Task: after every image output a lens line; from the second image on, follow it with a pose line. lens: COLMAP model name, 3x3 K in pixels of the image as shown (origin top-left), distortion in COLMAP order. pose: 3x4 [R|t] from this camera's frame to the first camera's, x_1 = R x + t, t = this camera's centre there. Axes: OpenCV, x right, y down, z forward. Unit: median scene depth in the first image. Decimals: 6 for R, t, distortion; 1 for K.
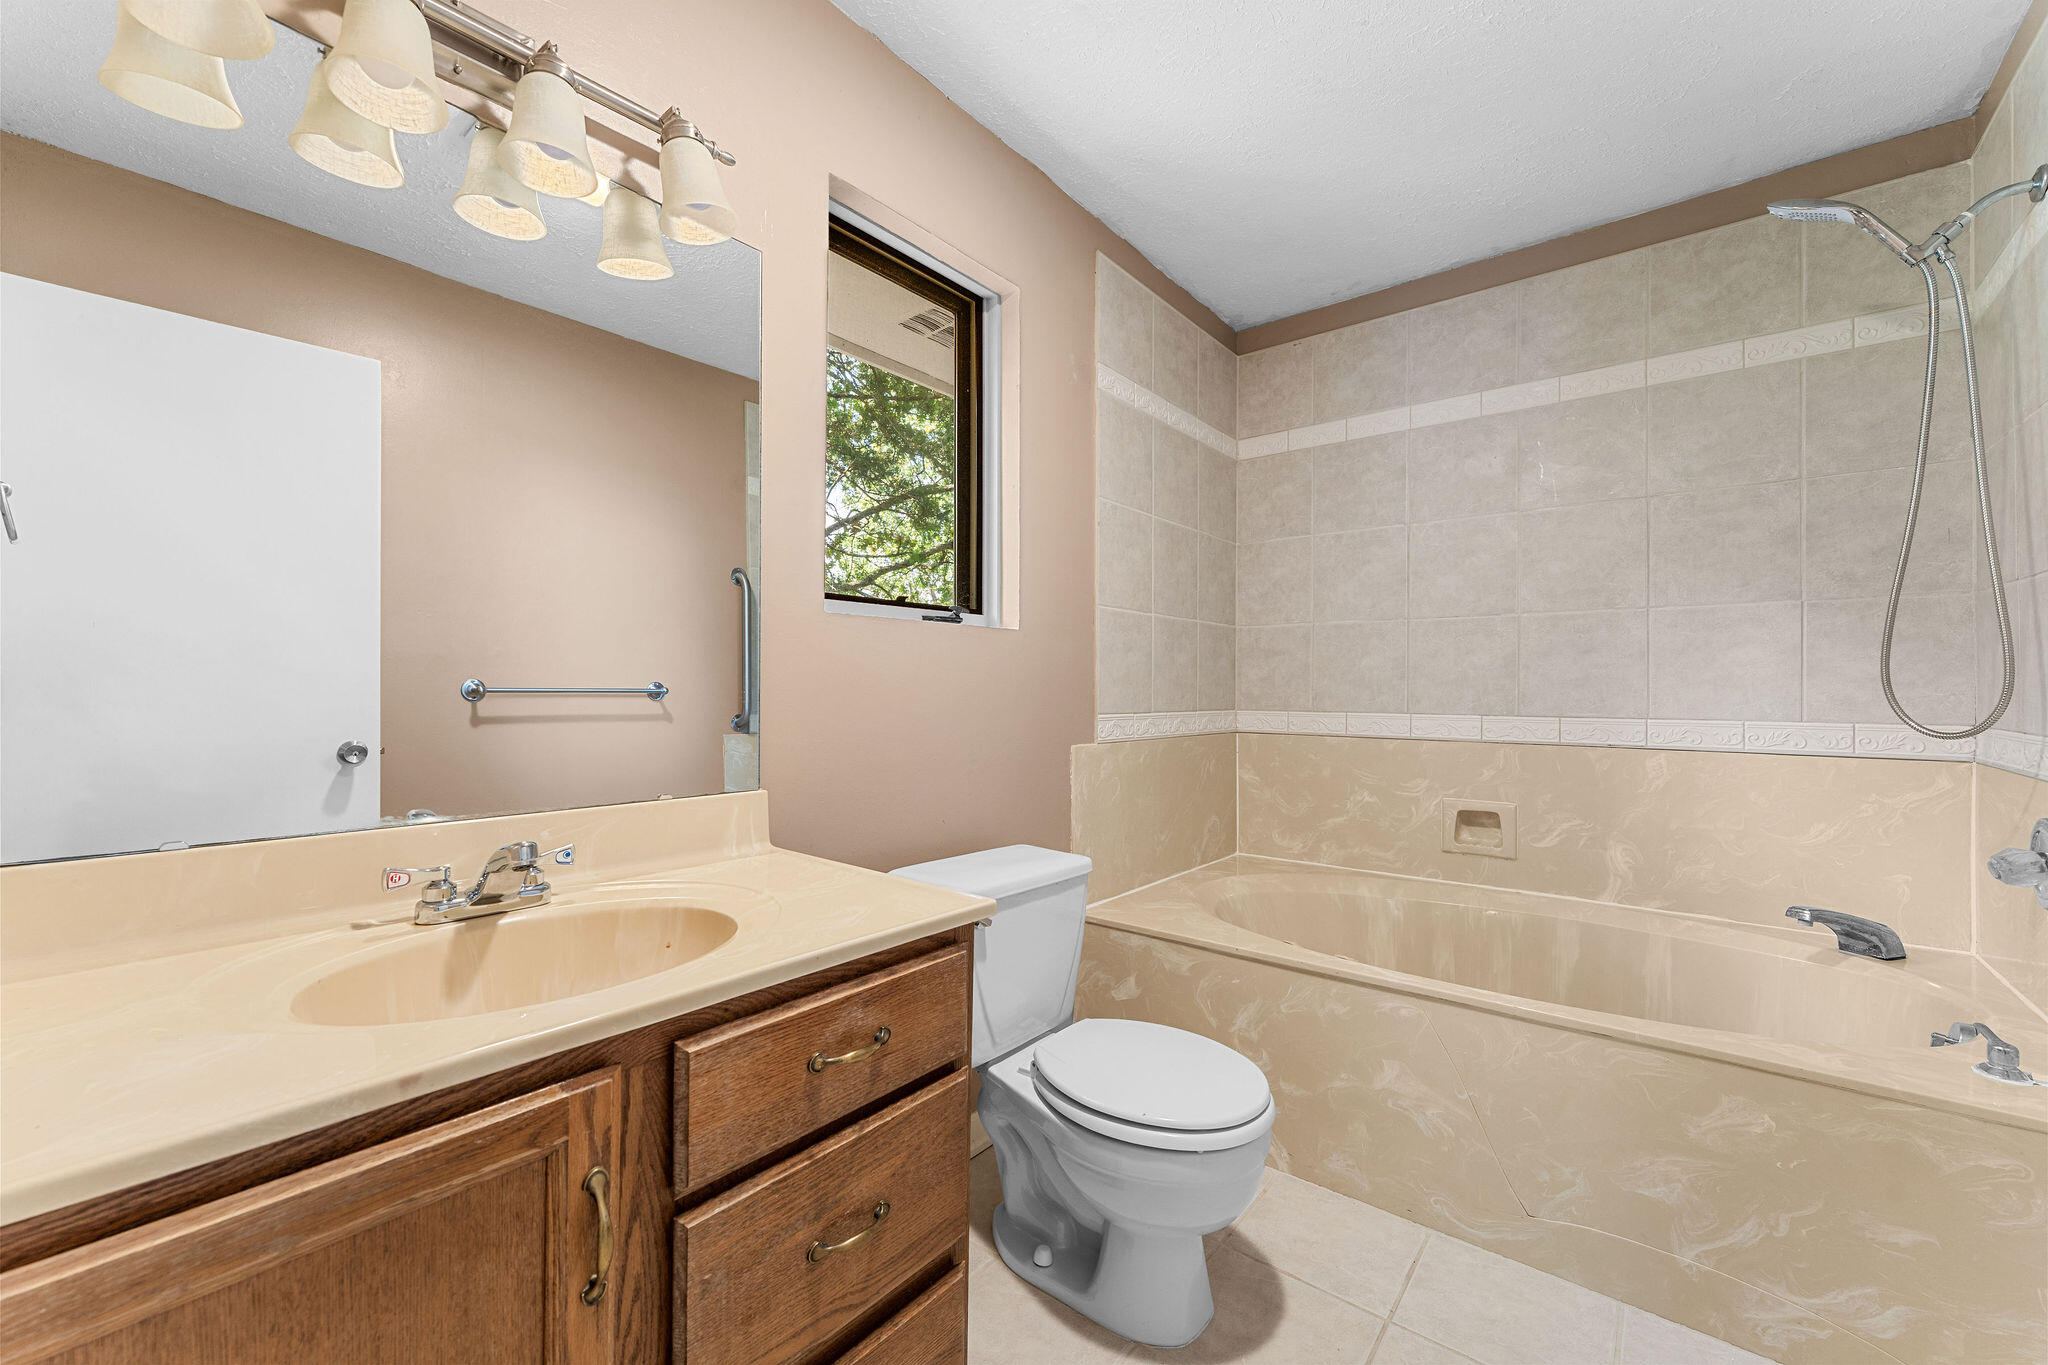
lens RADIAL K [[815.7, 0, 1023.4], [0, 815.7, 685.3], [0, 0, 1]] dist [-0.002297, 0.000255]
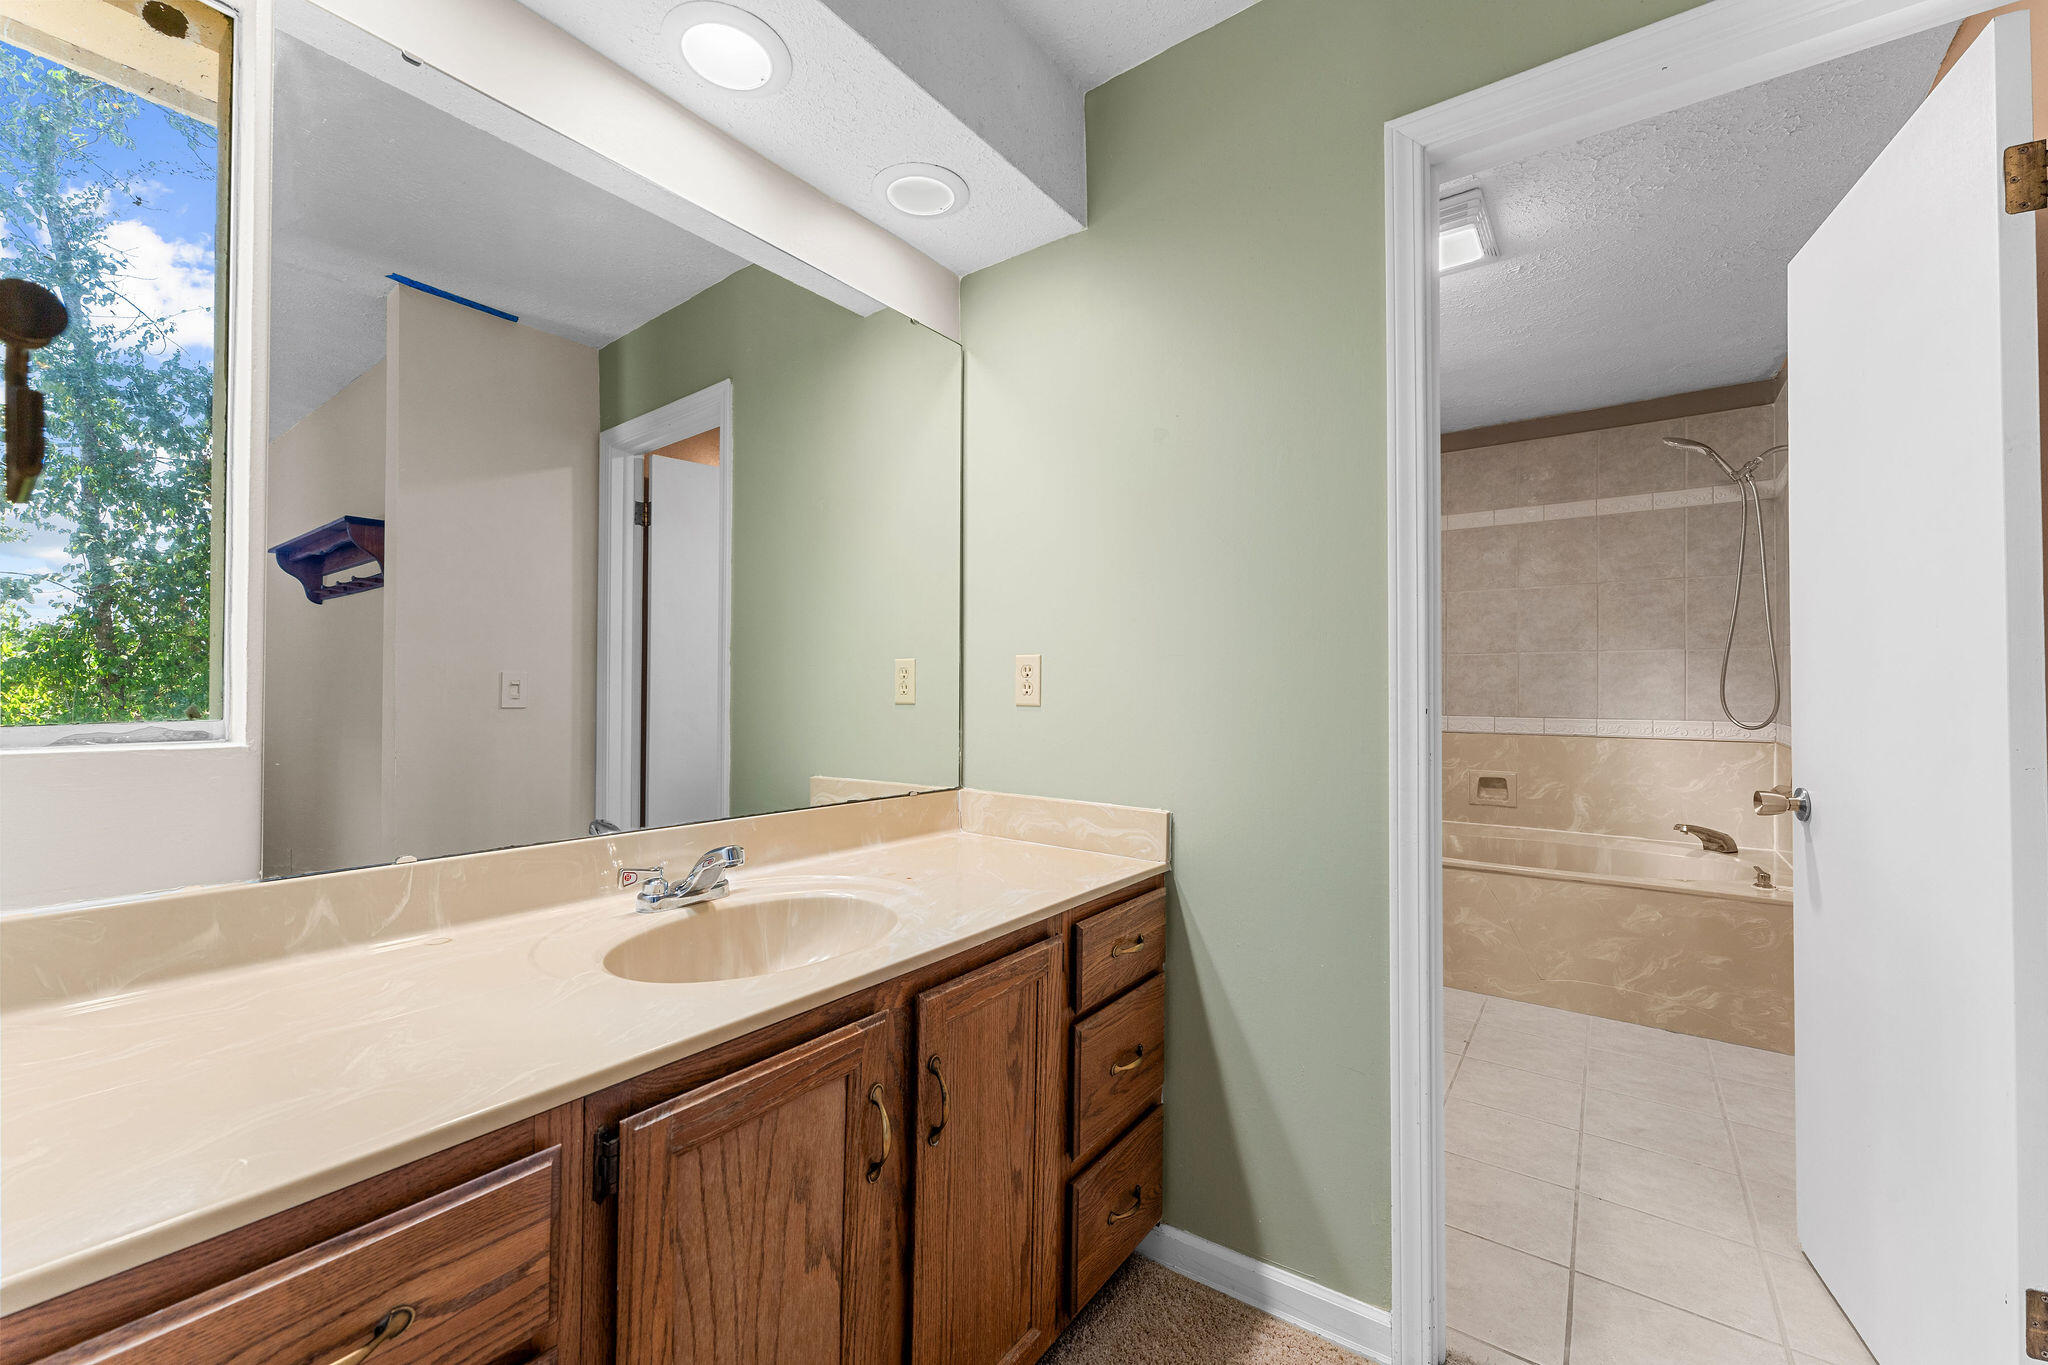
lens RADIAL K [[815.7, 0, 1023.0], [0, 815.7, 684.4], [0, 0, 1]] dist [-0.002297, 0.000255]
pose [[0.998696, -0.001226, 0.051028, -0.494447], [0.001148, 0.999998, 0.001551, -0.033498], [-0.051030, -0.001490, 0.998696, -0.606329]]
